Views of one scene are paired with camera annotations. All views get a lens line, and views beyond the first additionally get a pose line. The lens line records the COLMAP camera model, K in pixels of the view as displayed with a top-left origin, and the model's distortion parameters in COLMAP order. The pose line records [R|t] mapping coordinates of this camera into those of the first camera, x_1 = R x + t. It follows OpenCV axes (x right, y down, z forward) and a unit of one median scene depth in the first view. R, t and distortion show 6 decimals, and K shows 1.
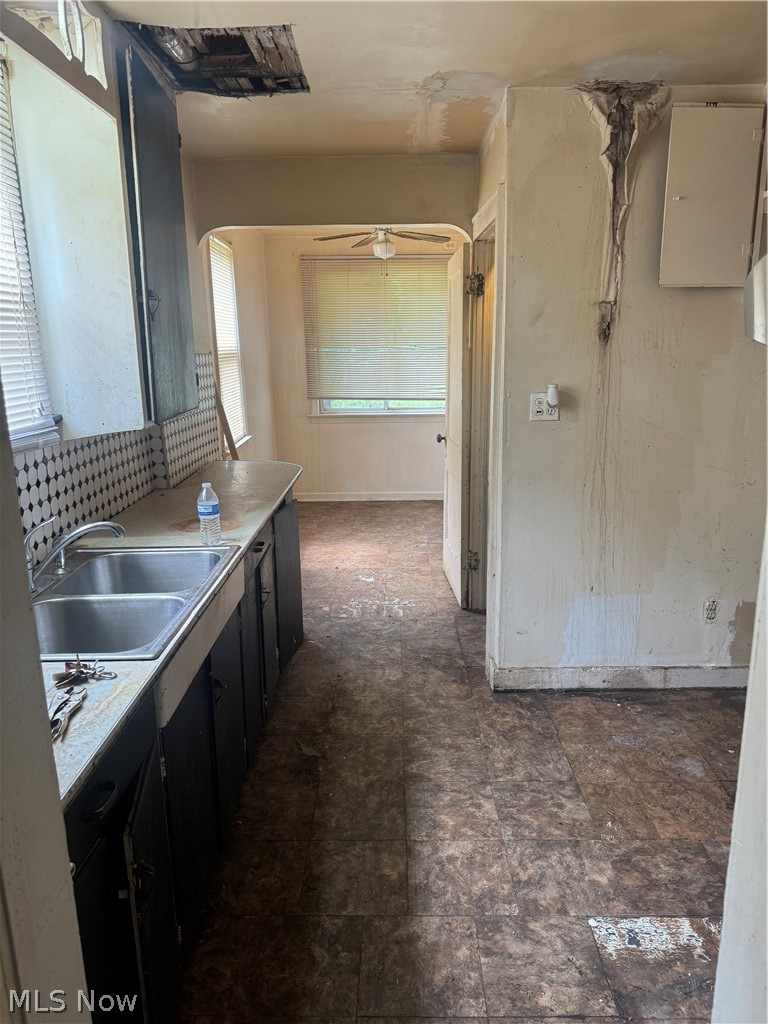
lens RADIAL K [[721.2, 0, 384.5], [0, 721.2, 520.5], [0, 0, 1]] dist [0.030459, -0.048227]
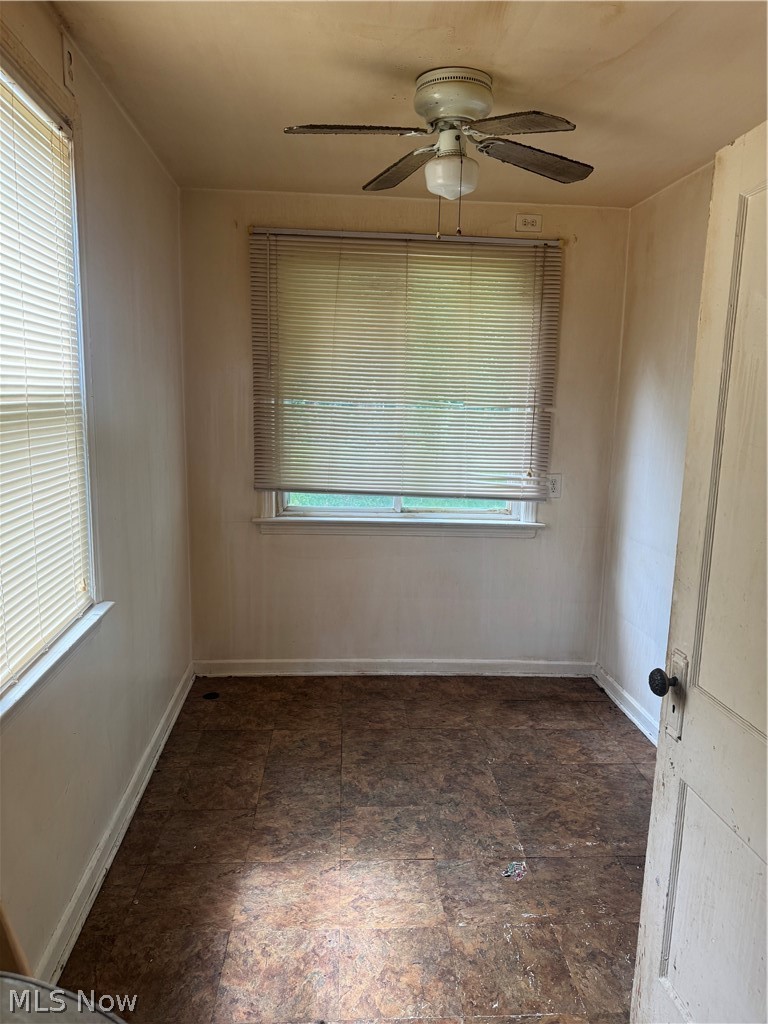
lens RADIAL K [[721.2, 0, 387.4], [0, 721.2, 506.2], [0, 0, 1]] dist [0.030459, -0.048227]
pose [[0.996257, 0.029391, 0.081291, -0.058335], [-0.021817, 0.995470, -0.092534, -0.123986], [-0.083643, 0.090415, 0.992386, 0.523640]]
